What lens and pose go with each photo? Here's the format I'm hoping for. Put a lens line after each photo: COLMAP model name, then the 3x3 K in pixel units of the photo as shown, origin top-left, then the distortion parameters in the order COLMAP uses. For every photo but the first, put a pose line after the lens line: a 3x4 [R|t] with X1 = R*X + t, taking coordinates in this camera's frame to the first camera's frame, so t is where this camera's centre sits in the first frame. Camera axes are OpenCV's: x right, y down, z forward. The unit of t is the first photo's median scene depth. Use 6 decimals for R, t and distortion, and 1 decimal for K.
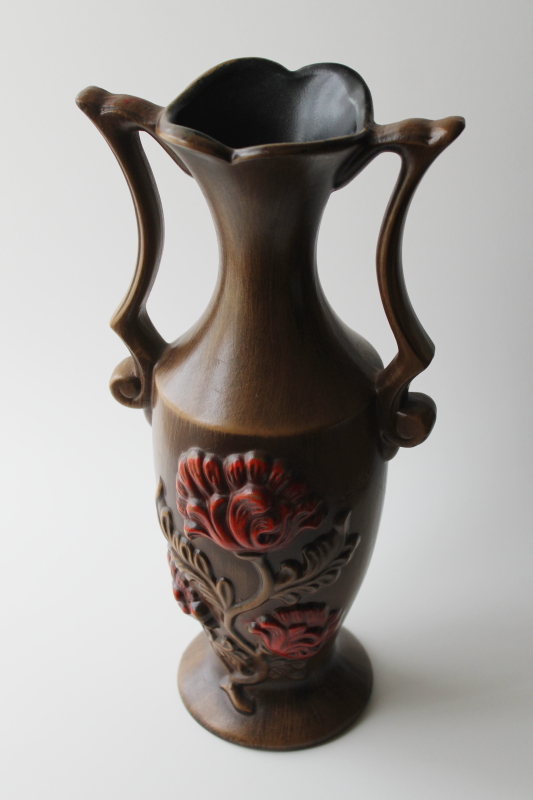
lens RADIAL K [[801.9, 0, 266.5], [0, 801.9, 400.0], [0, 0, 1]] dist [0.005900, 0.007183]
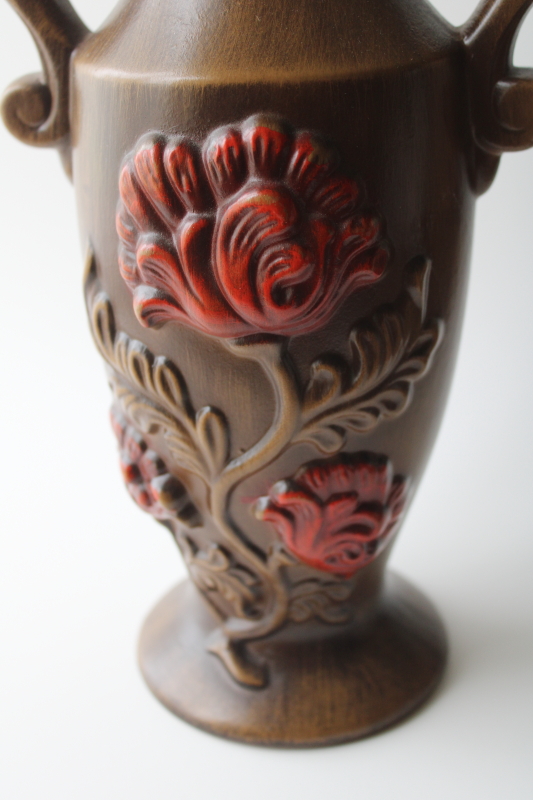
lens RADIAL K [[801.9, 0, 266.5], [0, 801.9, 400.0], [0, 0, 1]] dist [0.005900, 0.007183]
pose [[0.997255, -0.048642, 0.055825, -0.044322], [0.054465, 0.992655, -0.108026, 0.278002], [-0.050160, 0.110770, 0.992579, 0.440970]]
